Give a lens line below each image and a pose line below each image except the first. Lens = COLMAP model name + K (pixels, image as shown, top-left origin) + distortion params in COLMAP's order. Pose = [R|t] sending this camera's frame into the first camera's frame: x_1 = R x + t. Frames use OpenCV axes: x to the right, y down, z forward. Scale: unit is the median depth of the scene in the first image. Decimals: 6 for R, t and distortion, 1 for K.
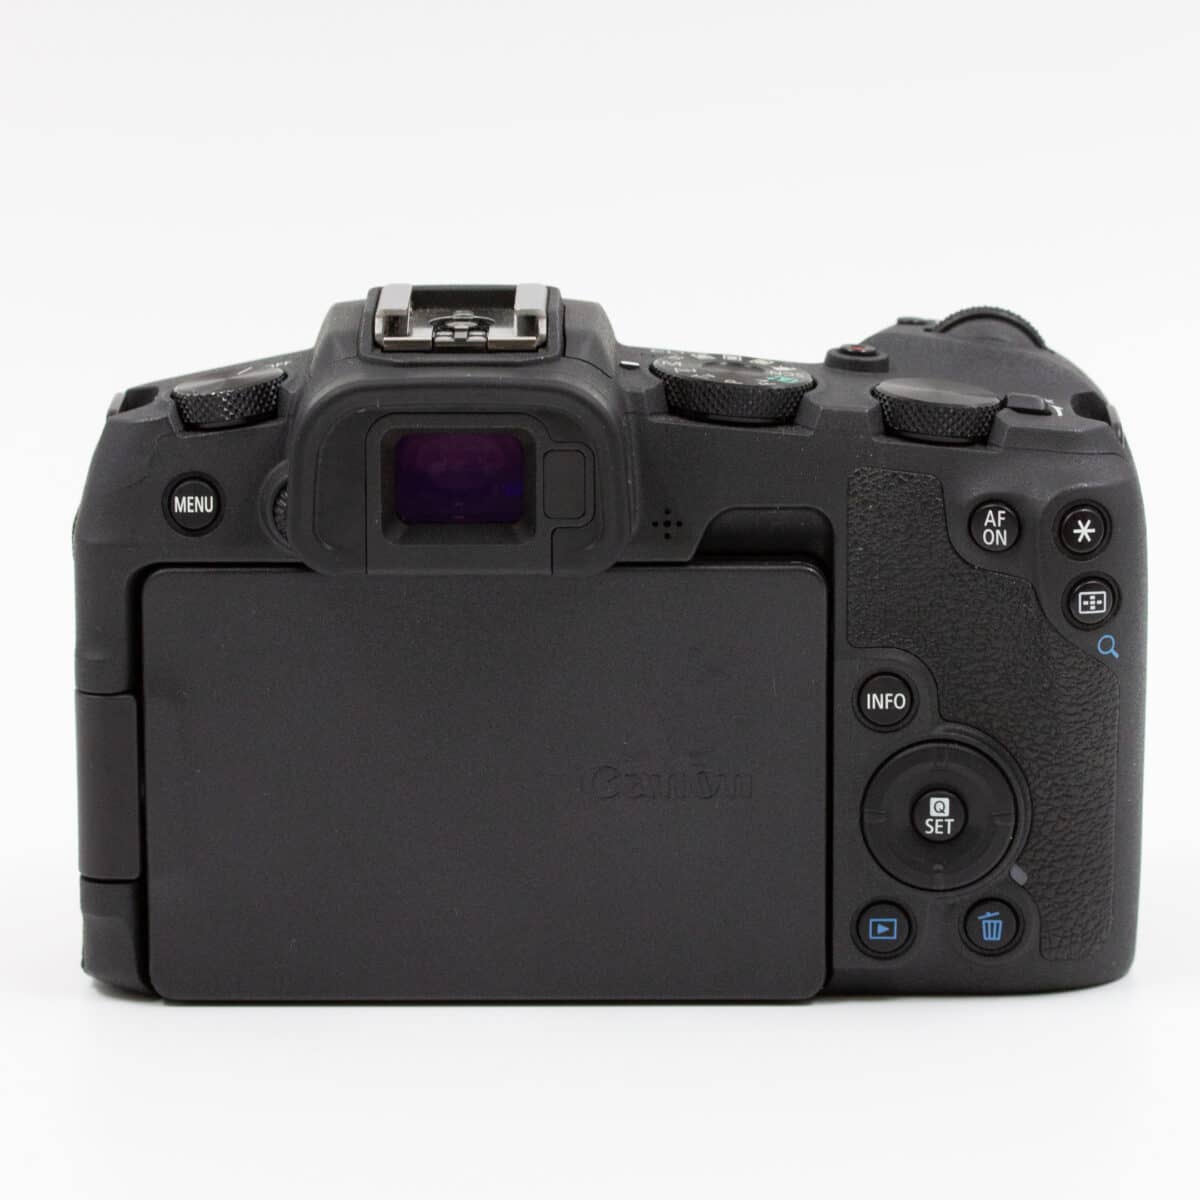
lens RADIAL K [[5970.9, 0, 600.0], [0, 5970.9, 600.0], [0, 0, 1]] dist [-0.018620, -0.939869]
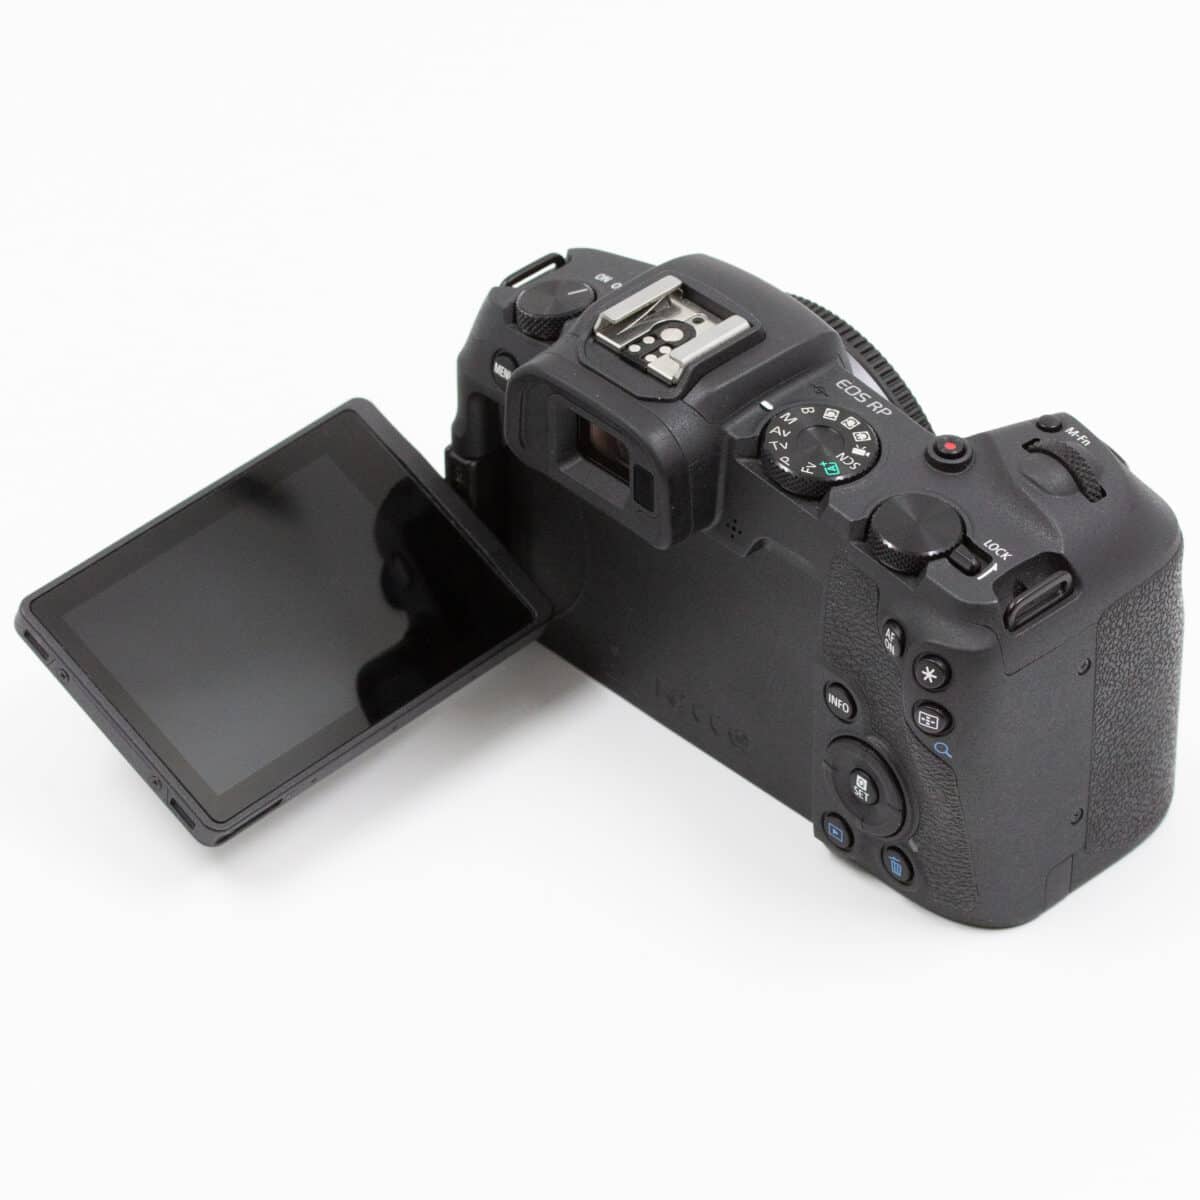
lens RADIAL K [[5970.9, 0, 600.0], [0, 5970.9, 600.0], [0, 0, 1]] dist [-0.018620, -0.939869]
pose [[0.701375, 0.445457, -0.556453, 0.774618], [-0.170556, 0.862871, 0.475778, -0.658159], [0.692086, -0.238792, 0.681172, 0.020211]]
